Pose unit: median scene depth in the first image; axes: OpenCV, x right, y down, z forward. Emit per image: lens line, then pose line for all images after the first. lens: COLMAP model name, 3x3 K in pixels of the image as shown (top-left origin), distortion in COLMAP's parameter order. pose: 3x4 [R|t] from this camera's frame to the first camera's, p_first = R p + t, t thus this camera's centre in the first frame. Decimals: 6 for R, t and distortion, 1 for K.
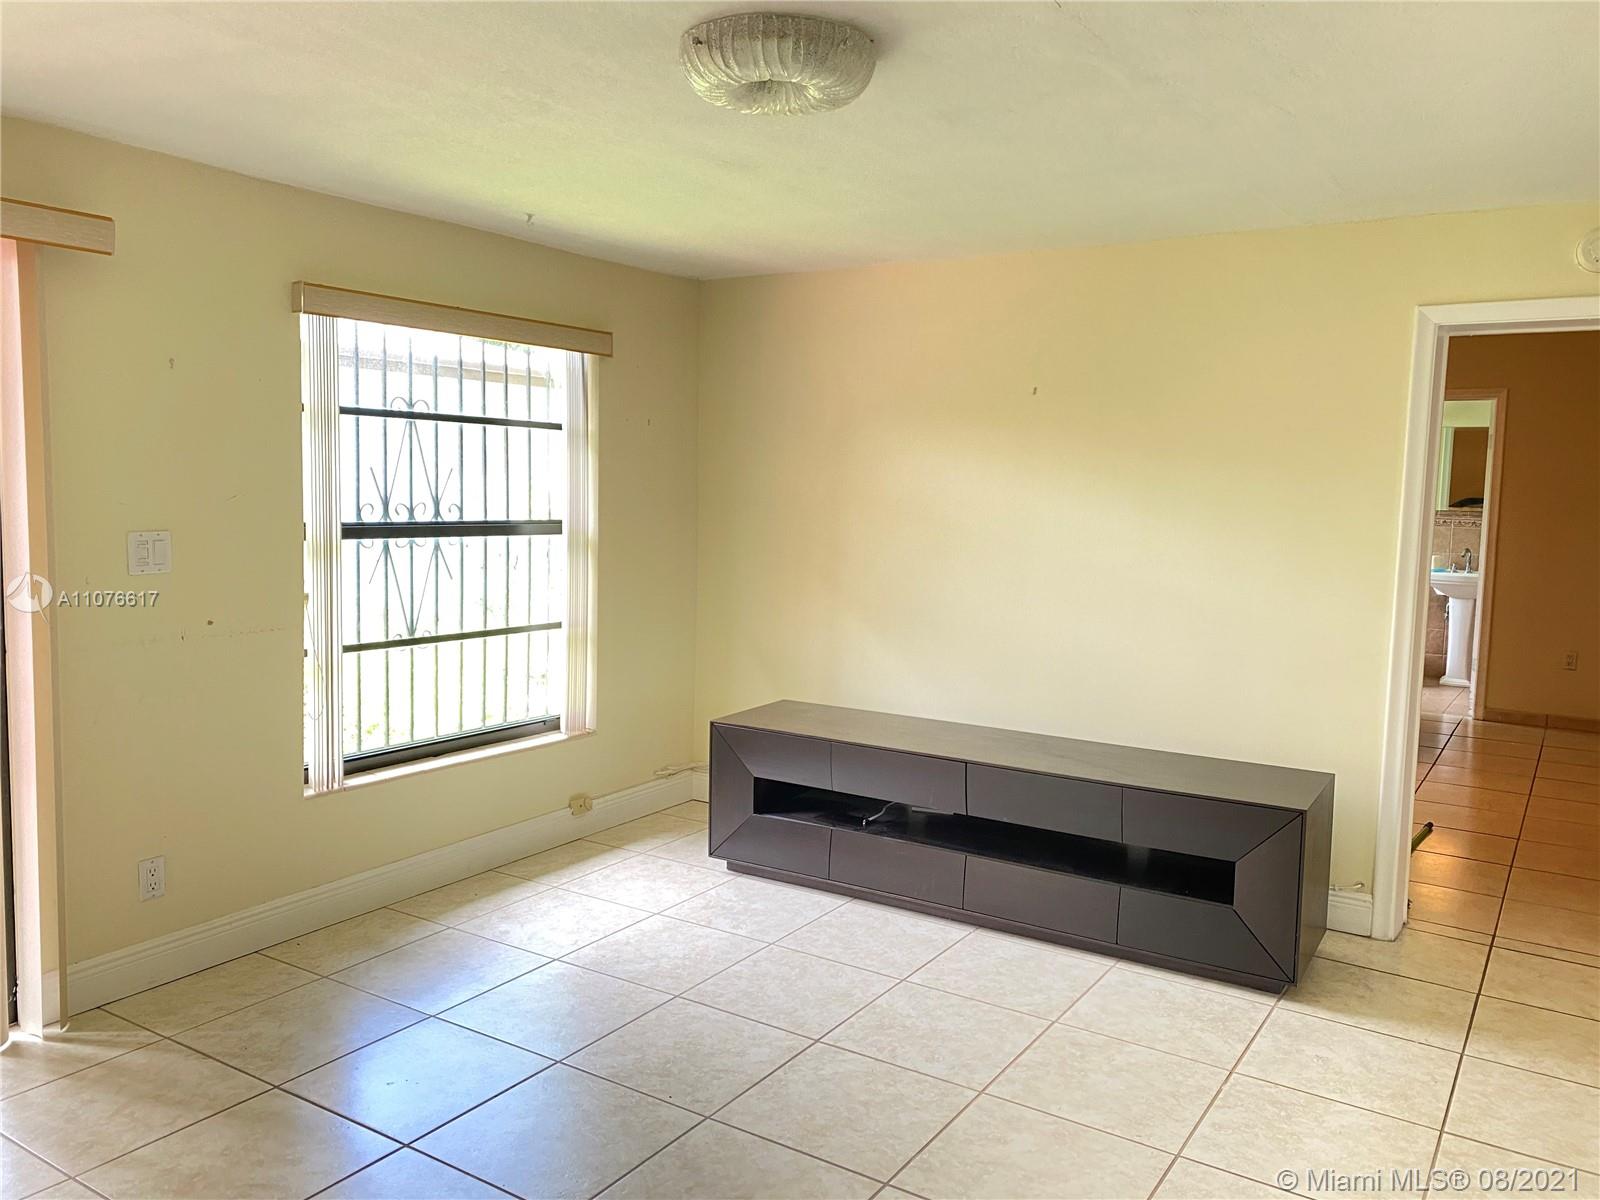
lens RADIAL K [[1231.2, 0, 800.0], [0, 1231.2, 600.0], [0, 0, 1]] dist [0.046274, -0.053395]
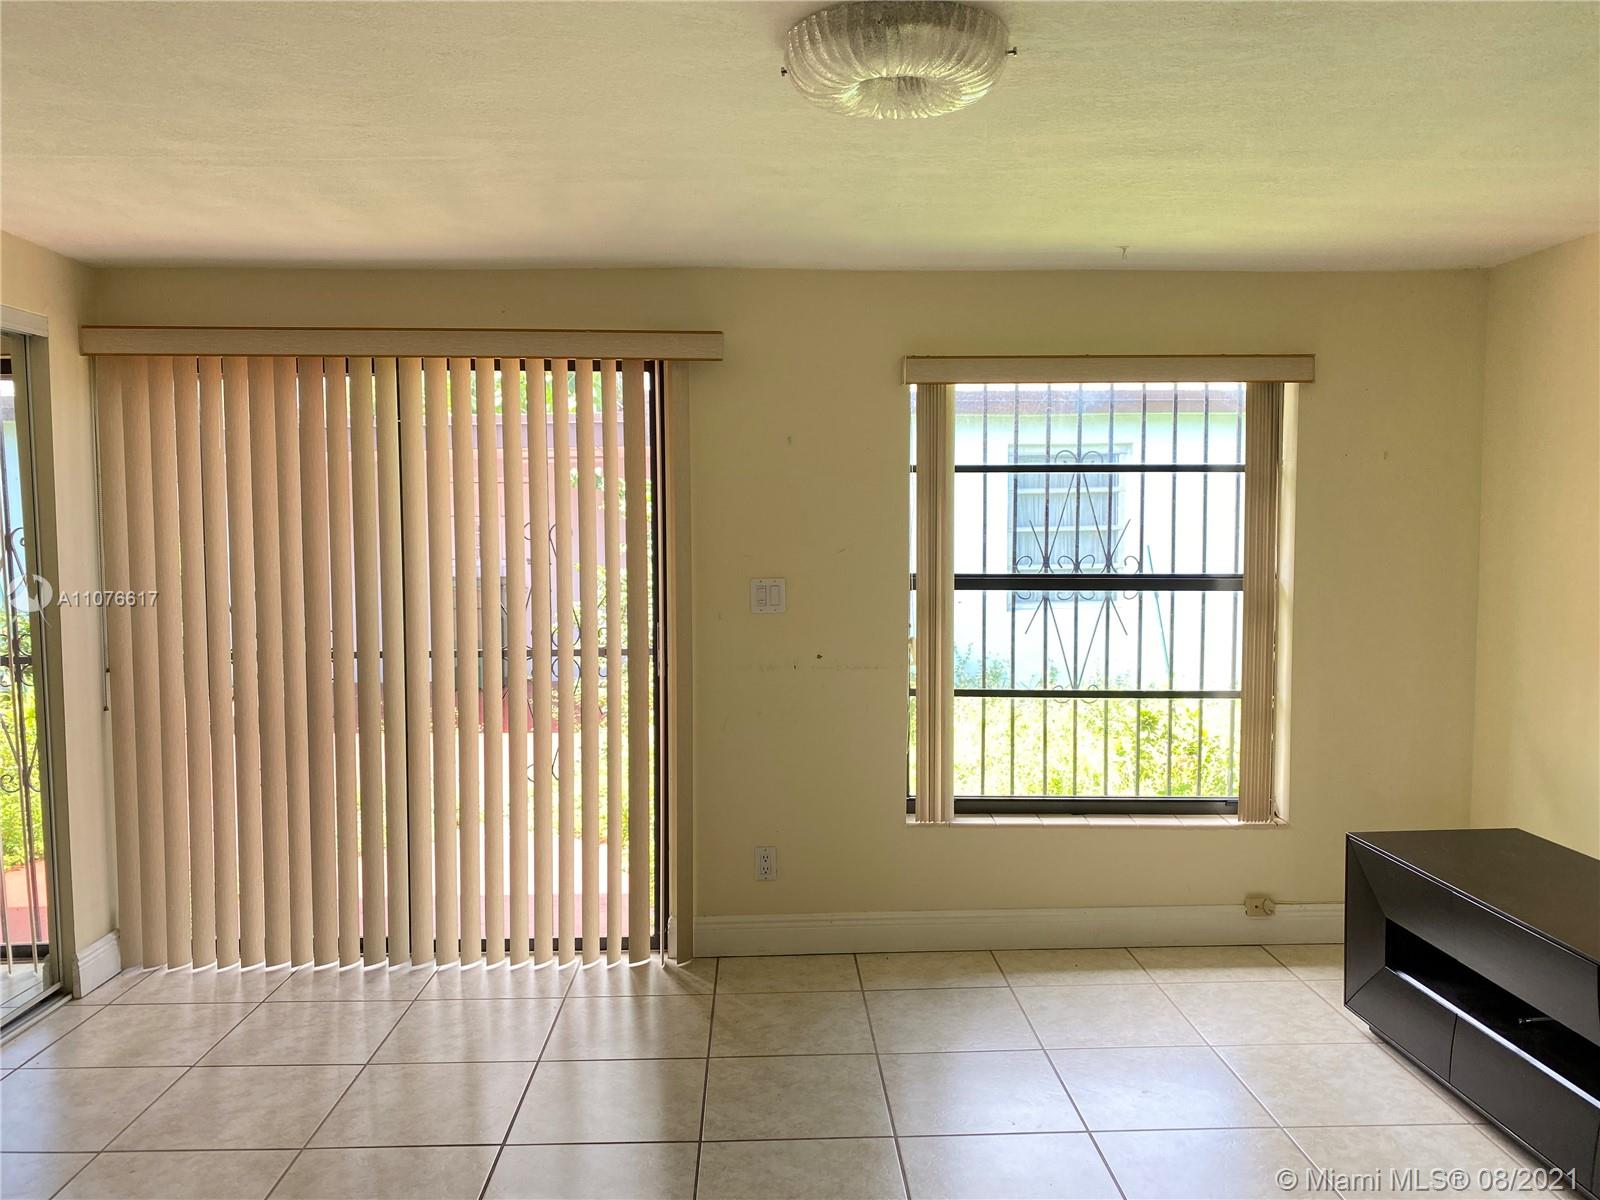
lens RADIAL K [[1231.2, 0, 800.0], [0, 1231.2, 600.0], [0, 0, 1]] dist [0.046274, -0.053395]
pose [[0.575702, 0.033570, -0.816970, 0.368294], [-0.066329, 0.997781, -0.005741, -0.022119], [0.814965, 0.057494, 0.576652, 0.250338]]
